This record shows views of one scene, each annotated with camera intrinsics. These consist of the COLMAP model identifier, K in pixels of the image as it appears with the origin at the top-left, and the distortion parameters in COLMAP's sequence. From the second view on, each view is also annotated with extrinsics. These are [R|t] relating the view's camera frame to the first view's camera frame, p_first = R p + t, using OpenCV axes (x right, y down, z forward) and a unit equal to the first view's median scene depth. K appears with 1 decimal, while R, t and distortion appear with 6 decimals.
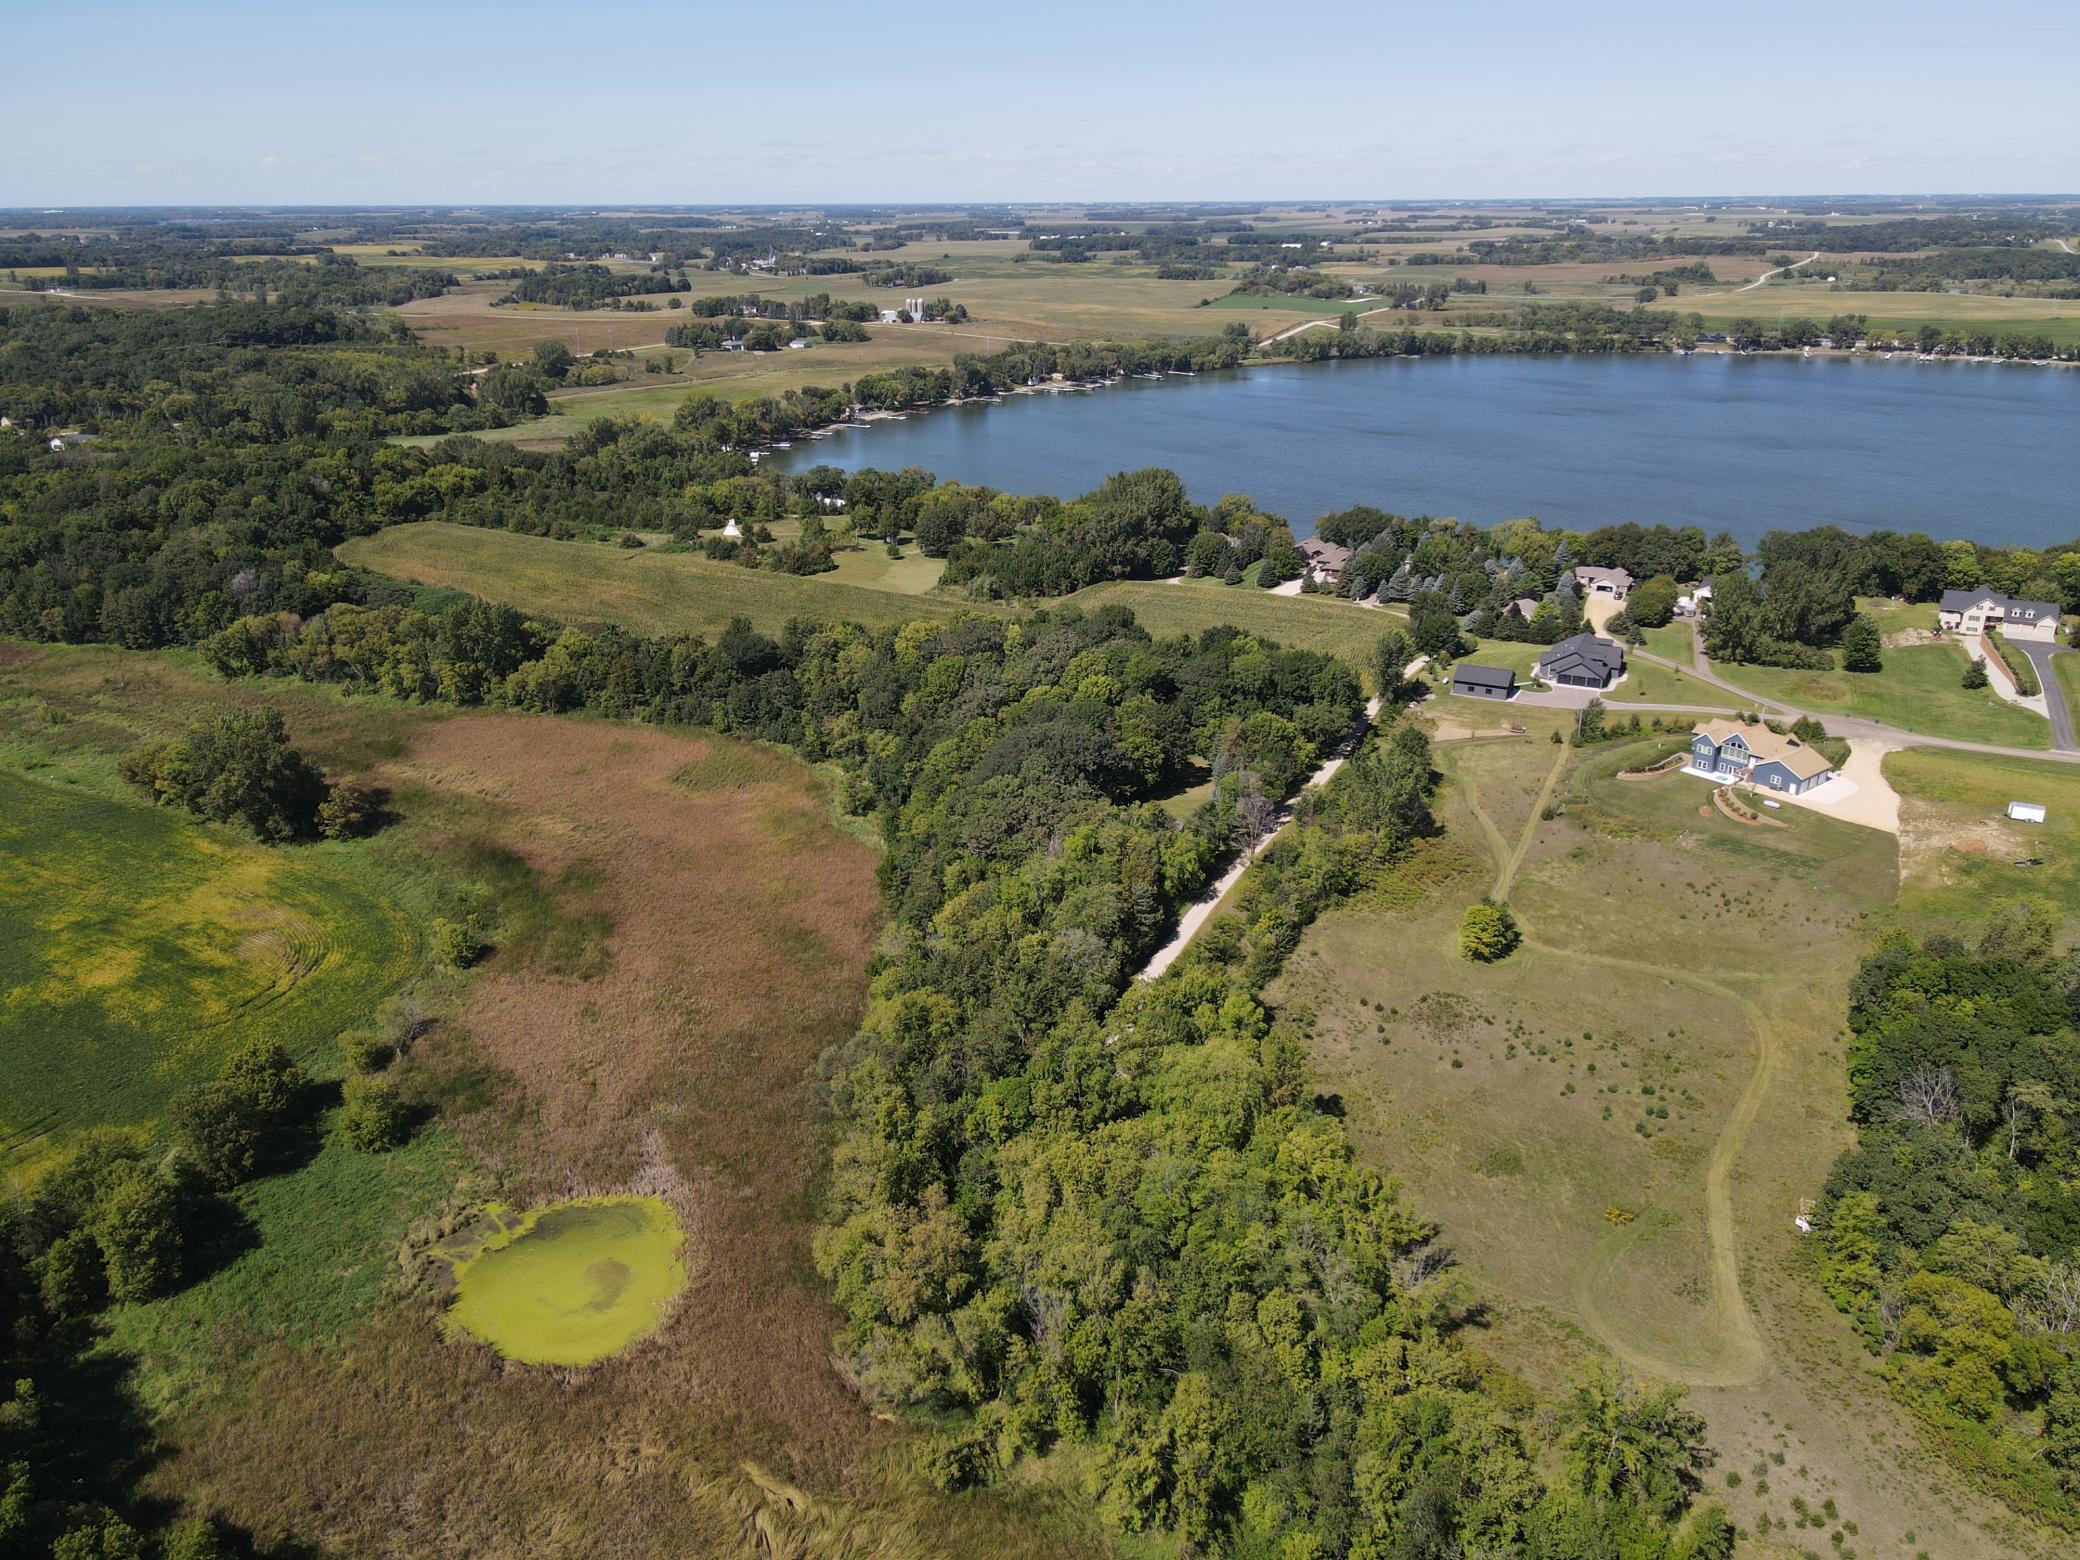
lens RADIAL K [[1516.6, 0, 1041.9], [0, 1516.6, 795.5], [0, 0, 1]] dist [0.002541, 0.028690]
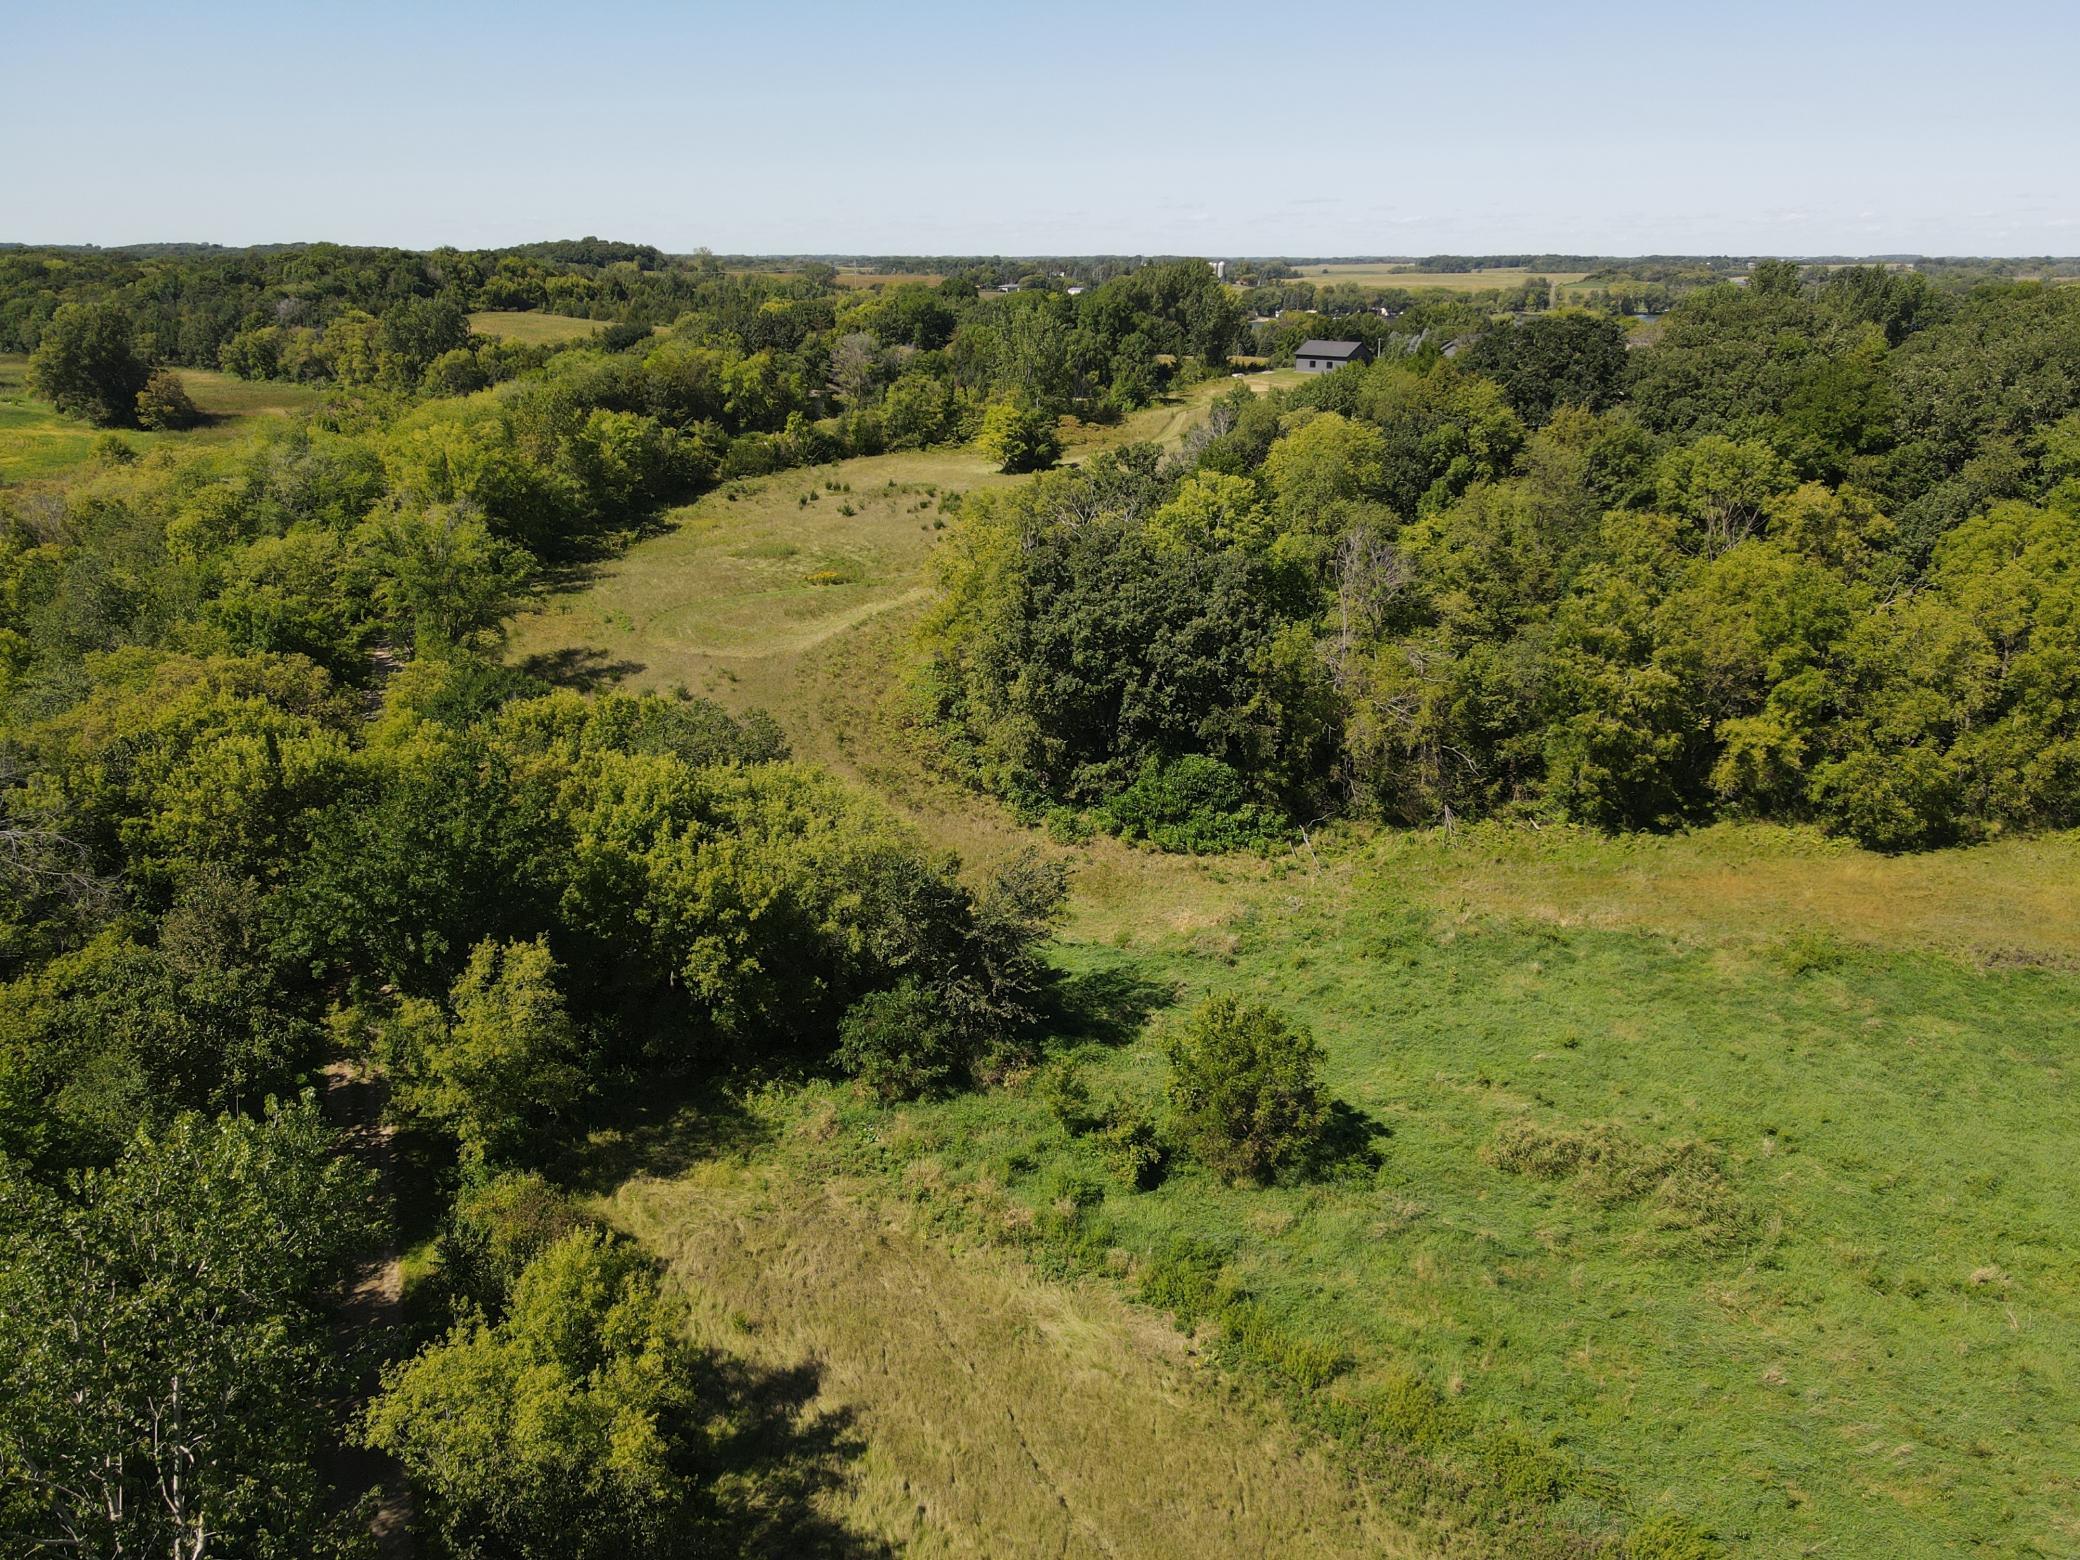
lens RADIAL K [[1520.0, 0, 1044.1], [0, 1520.0, 784.4], [0, 0, 1]] dist [0.002627, 0.029493]
pose [[0.962767, 0.097557, -0.252116, 0.380213], [-0.108134, 0.993730, -0.028410, 0.212798], [0.247764, 0.054614, 0.967280, 0.129665]]
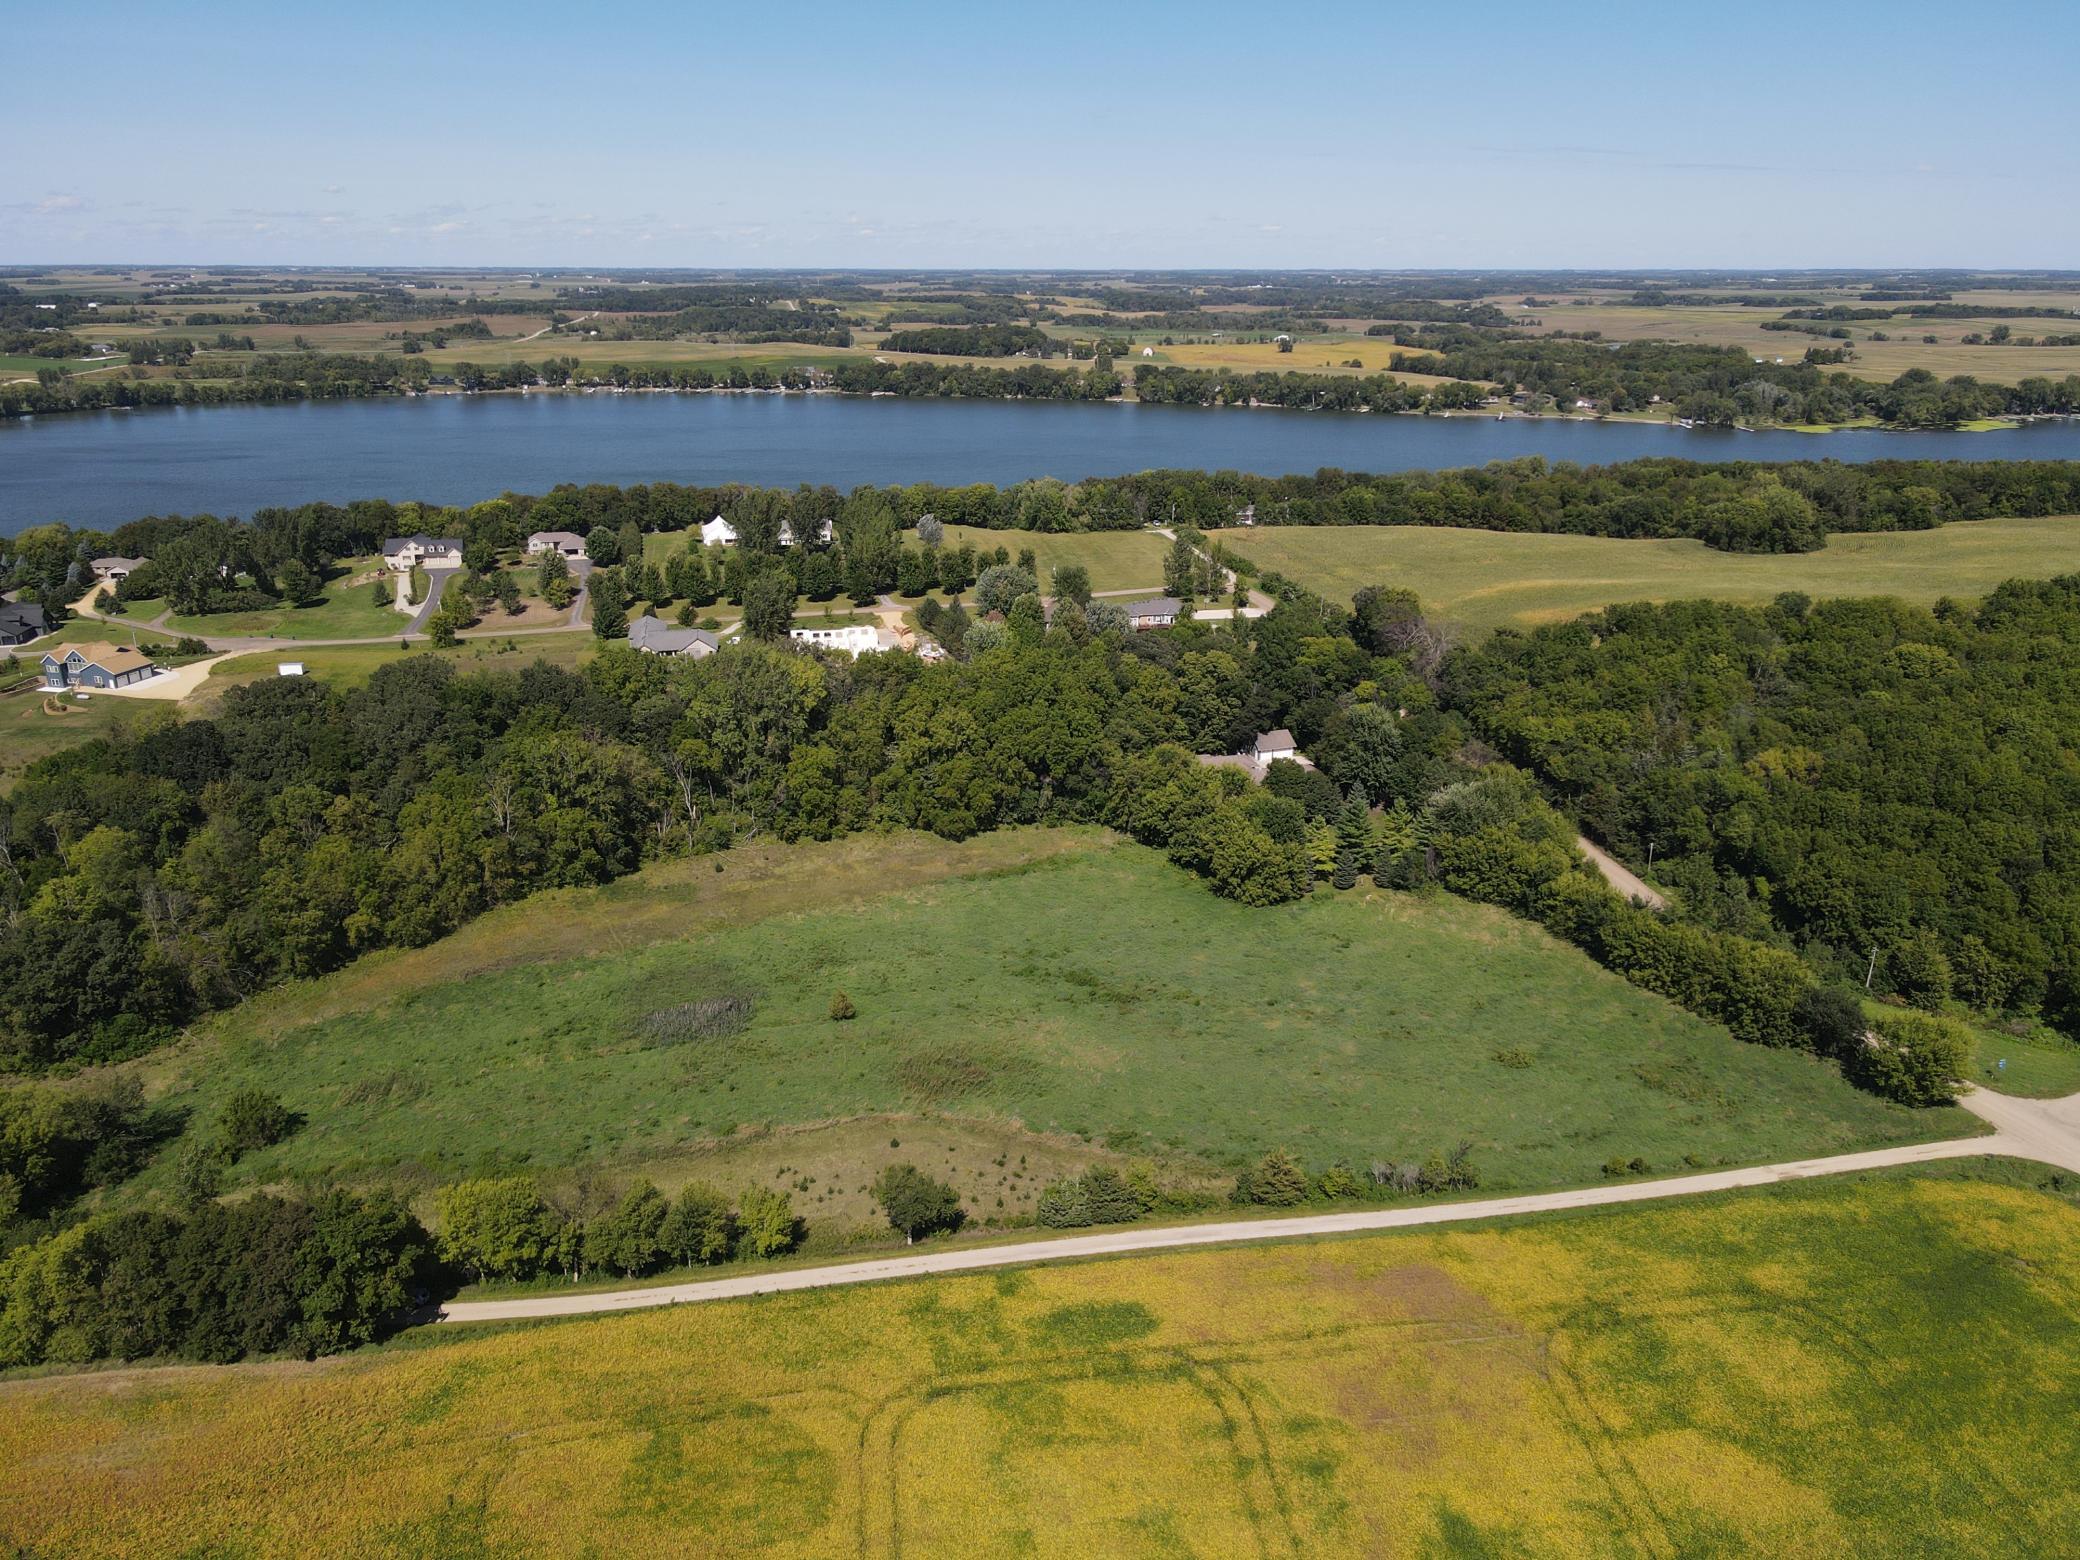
lens RADIAL K [[1522.4, 0, 1044.2], [0, 1522.4, 779.8], [0, 0, 1]] dist [-0.005686, 0.045073]
pose [[0.779313, -0.194531, 0.595676, 0.272076], [0.224269, 0.974213, 0.024743, 0.170034], [-0.585128, 0.114309, 0.802844, -0.335964]]
